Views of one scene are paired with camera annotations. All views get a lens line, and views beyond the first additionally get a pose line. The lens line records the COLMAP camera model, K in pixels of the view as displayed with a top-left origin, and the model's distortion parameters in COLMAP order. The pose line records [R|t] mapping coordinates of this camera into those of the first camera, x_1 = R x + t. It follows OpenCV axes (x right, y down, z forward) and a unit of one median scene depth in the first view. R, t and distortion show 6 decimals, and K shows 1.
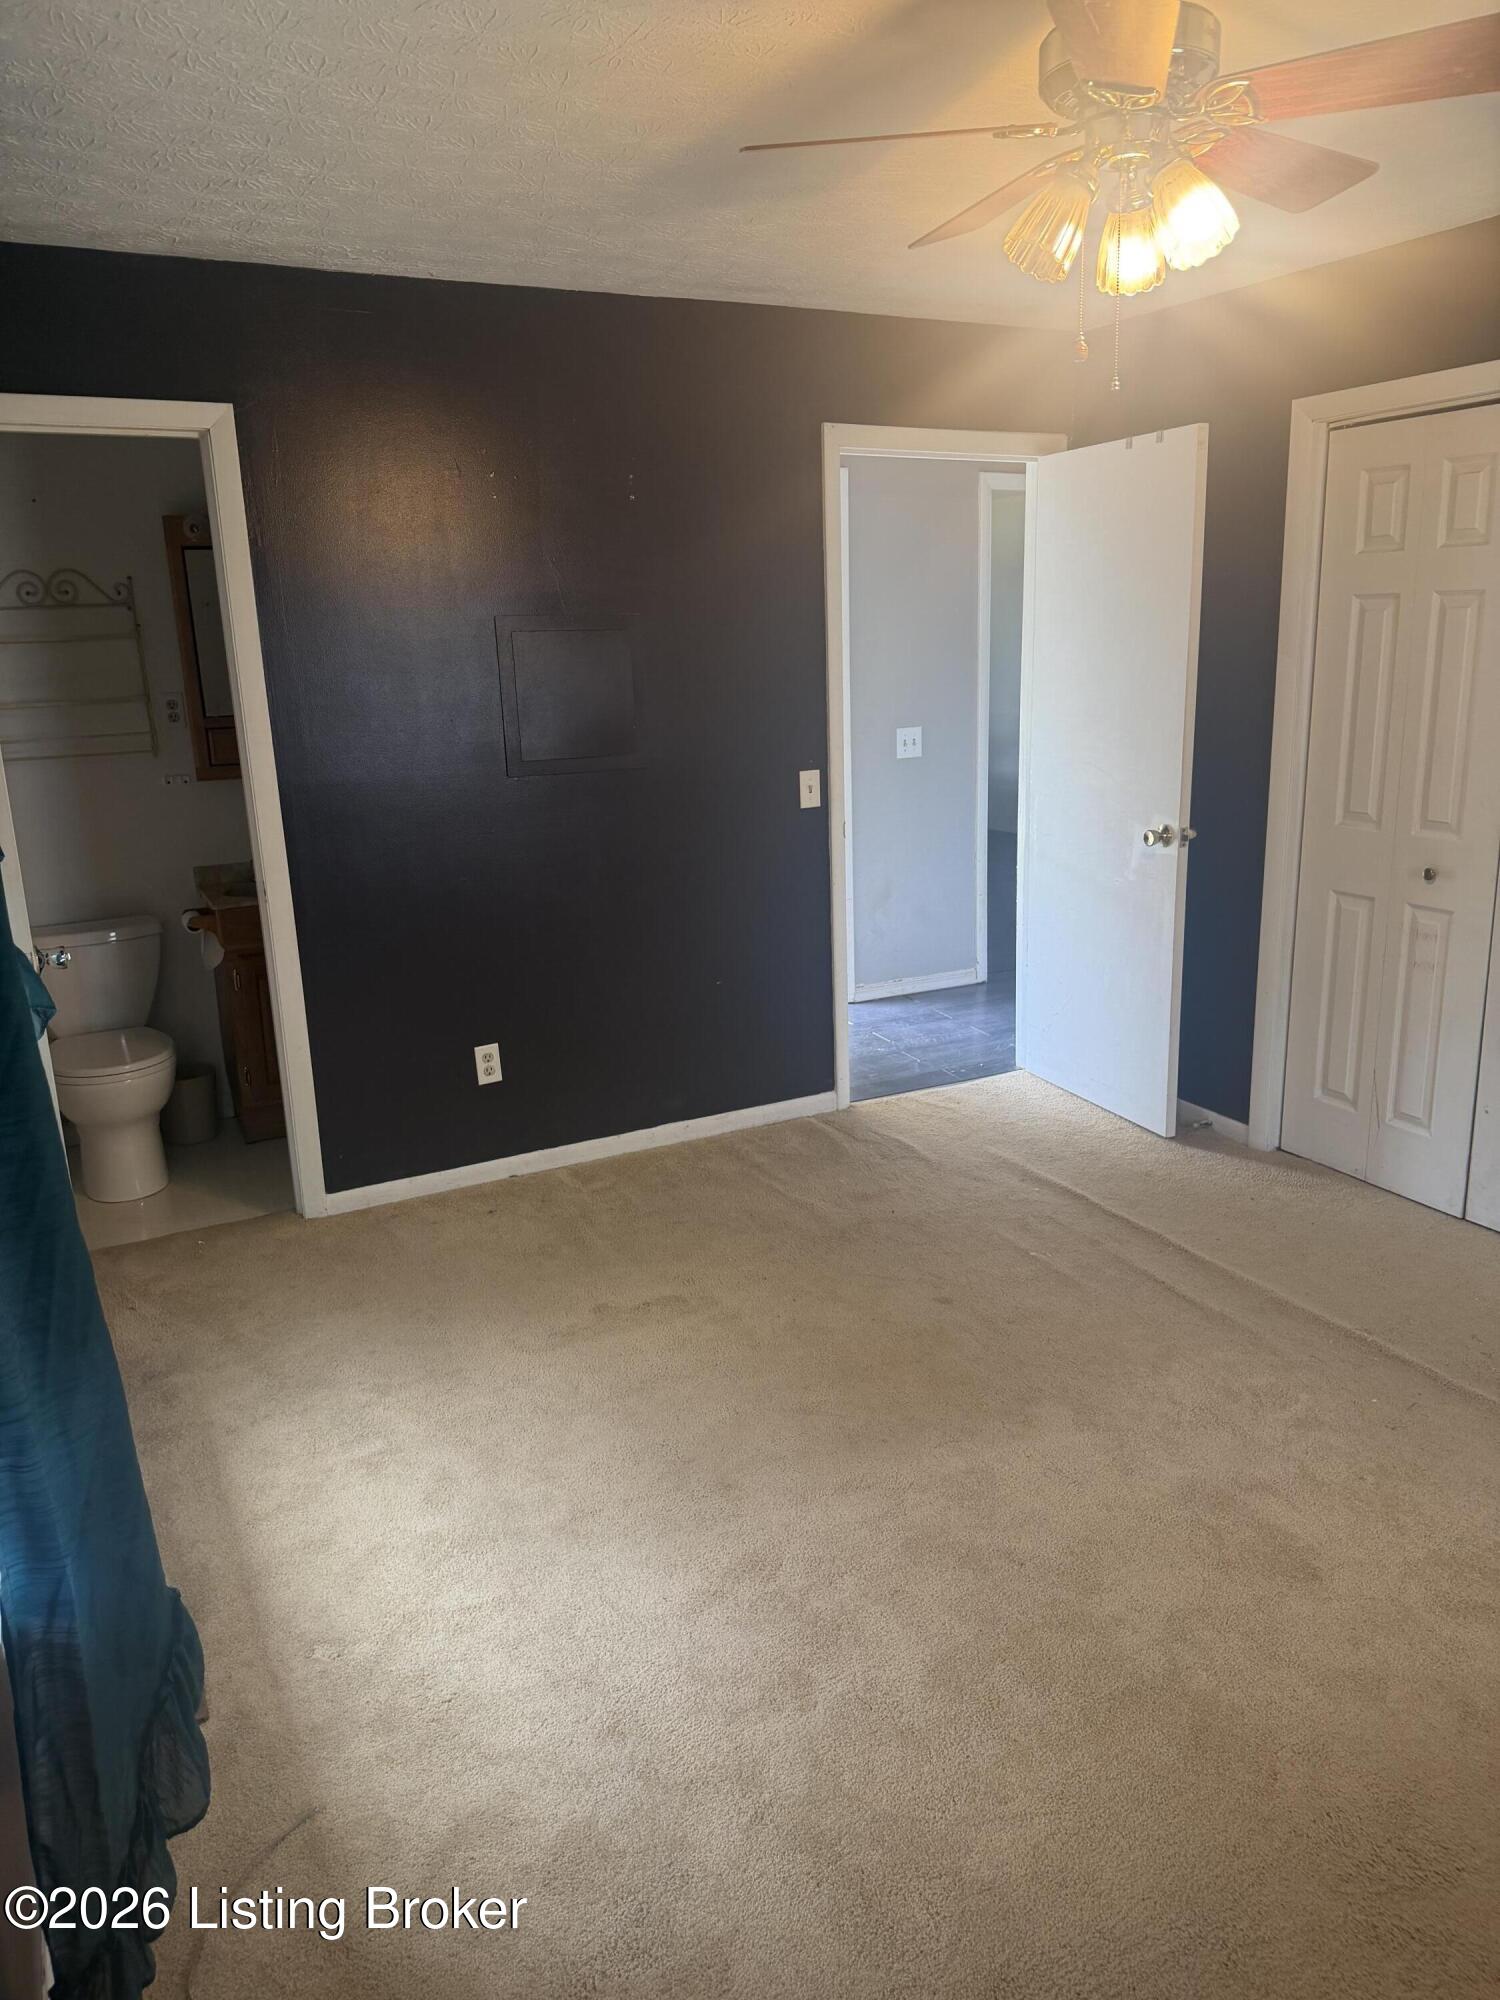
lens RADIAL K [[1482.9, 0, 750.0], [0, 1482.9, 1000.0], [0, 0, 1]] dist [0.000762, -0.000062]
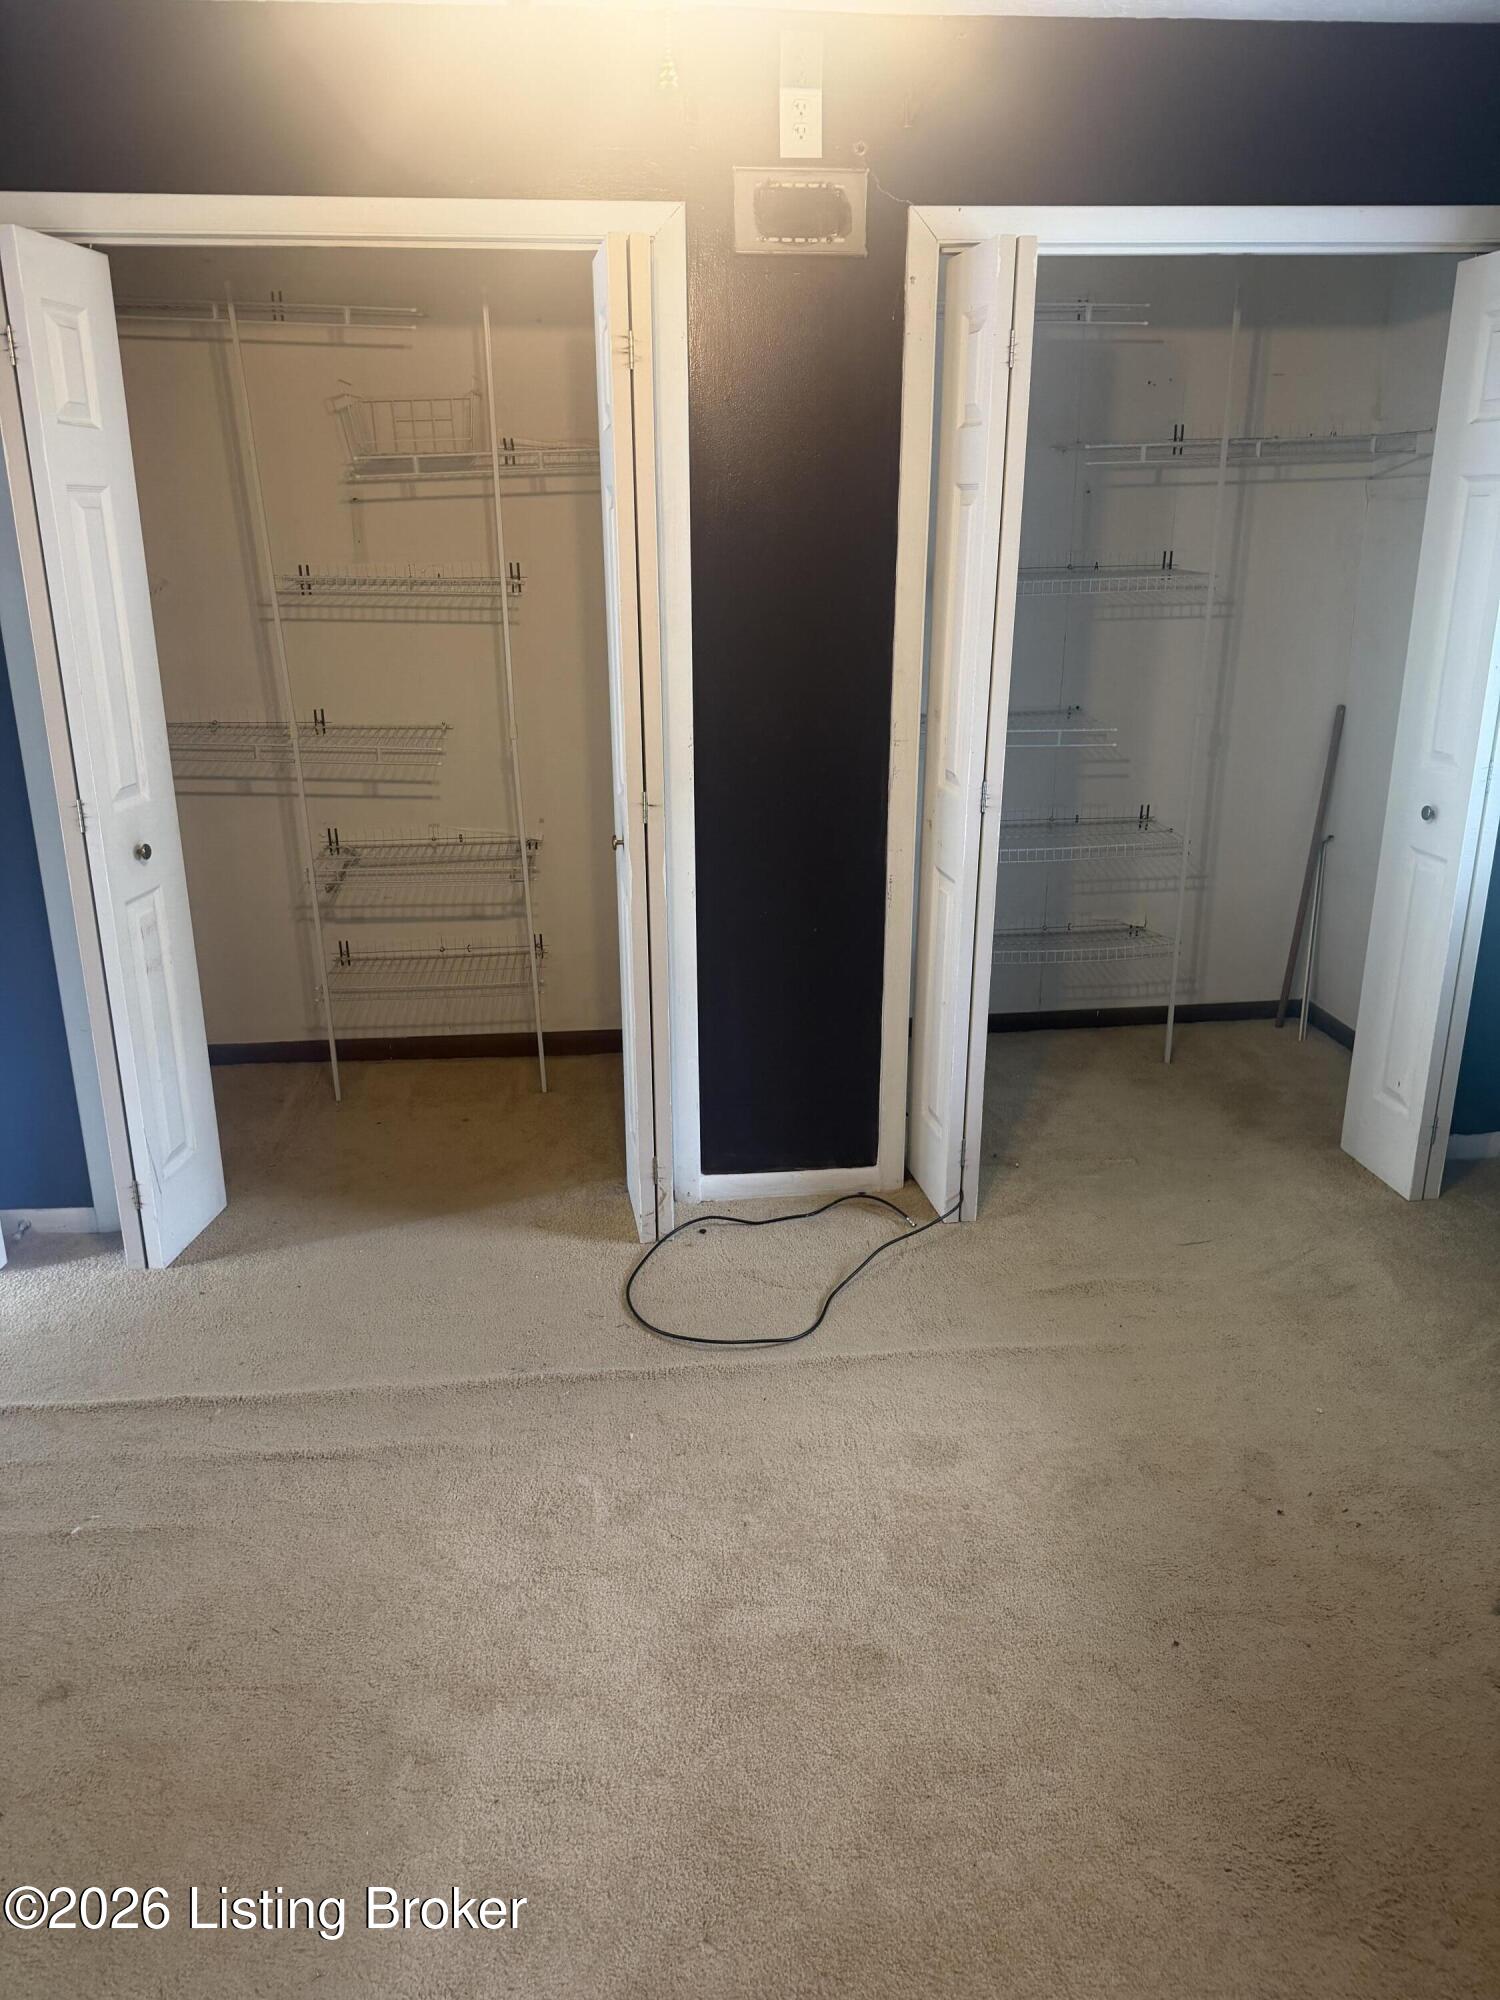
lens RADIAL K [[1482.9, 0, 750.0], [0, 1482.9, 1000.0], [0, 0, 1]] dist [0.000762, -0.000062]
pose [[0.389765, -0.291302, 0.873628, -0.190956], [0.239185, 0.948119, 0.209429, -0.111296], [-0.889311, 0.127331, 0.439219, 0.446819]]
